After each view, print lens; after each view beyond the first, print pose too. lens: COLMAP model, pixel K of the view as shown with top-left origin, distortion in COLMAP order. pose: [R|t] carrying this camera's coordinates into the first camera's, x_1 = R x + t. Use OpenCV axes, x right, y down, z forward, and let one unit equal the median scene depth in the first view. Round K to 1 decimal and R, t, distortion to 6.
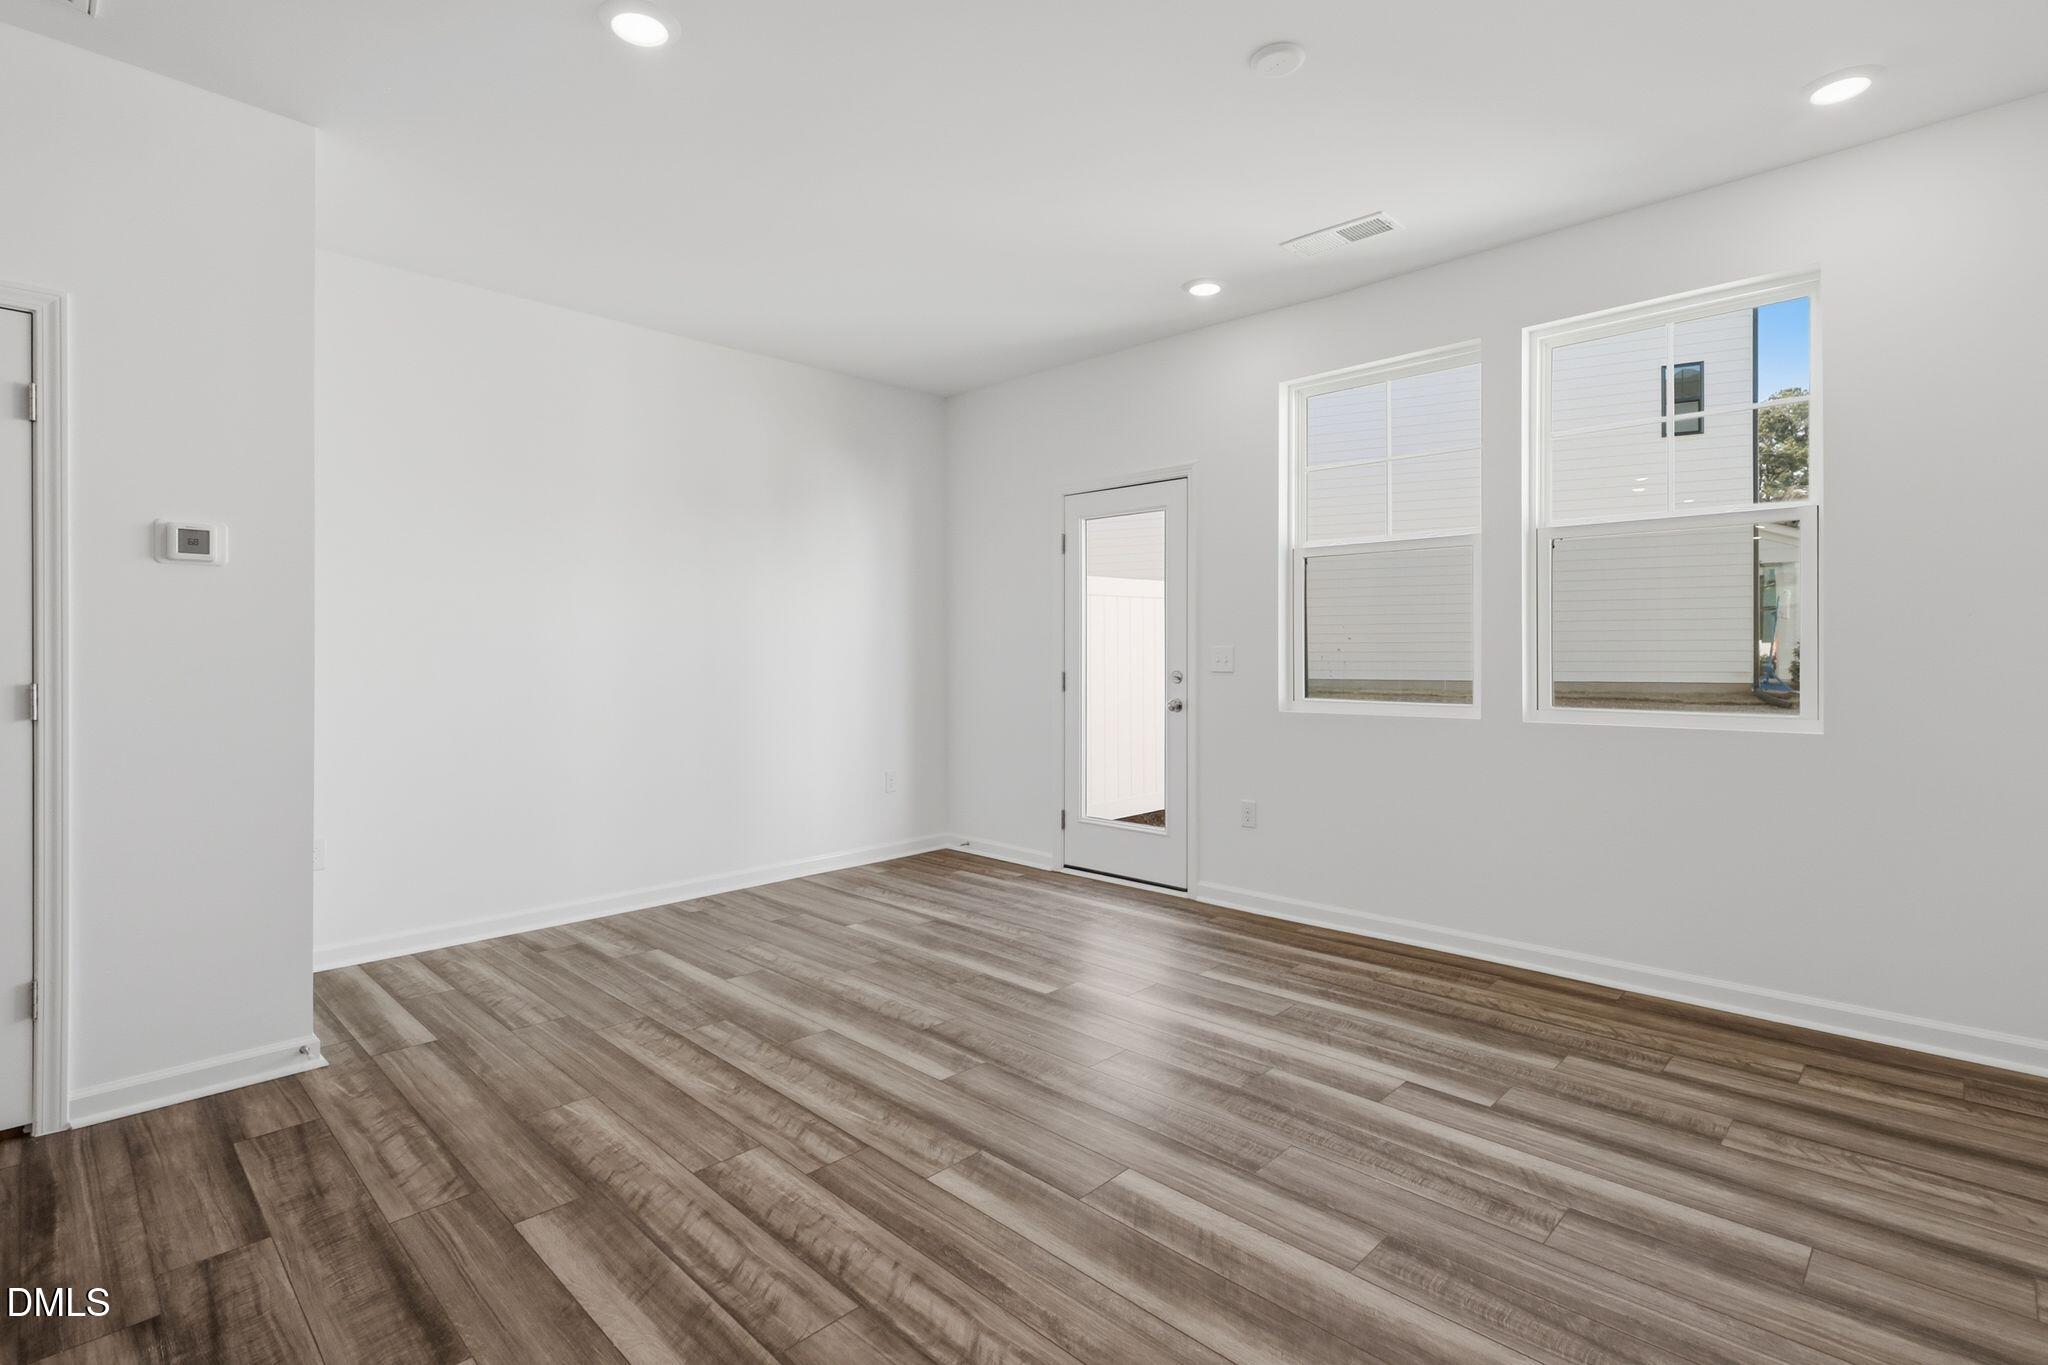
lens RADIAL K [[967.8, 0, 1010.2], [0, 967.8, 661.4], [0, 0, 1]] dist [-0.002879, 0.002632]
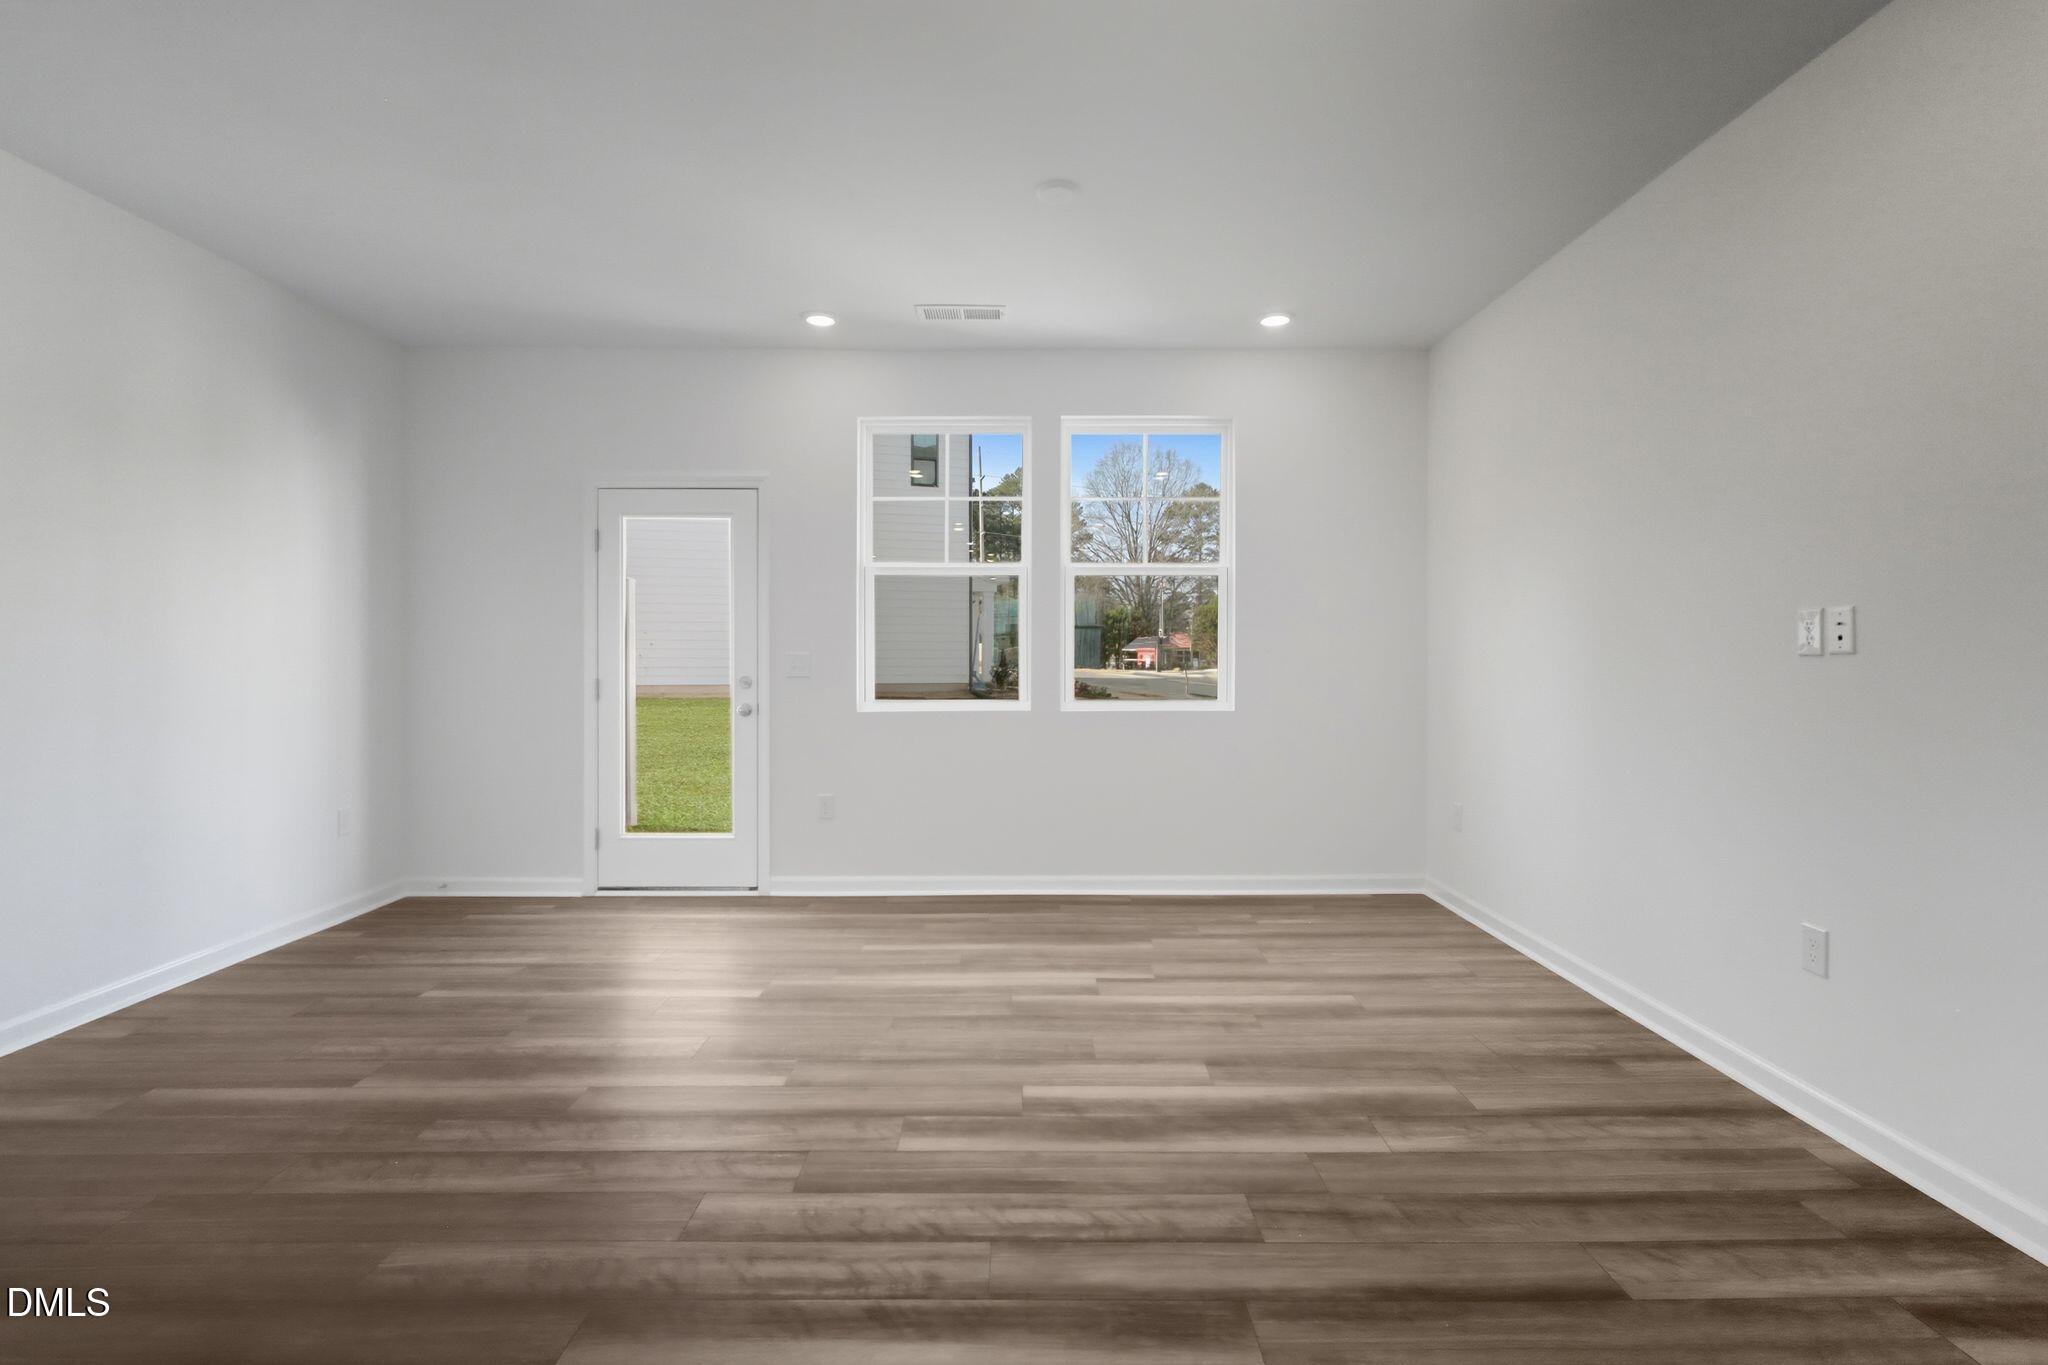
lens RADIAL K [[967.8, 0, 1018.4], [0, 967.8, 673.9], [0, 0, 1]] dist [-0.002879, 0.002632]
pose [[0.711399, -0.008421, 0.702738, -0.611338], [0.004273, 0.999962, 0.007658, 0.001292], [-0.702776, -0.002445, 0.711407, 0.123241]]
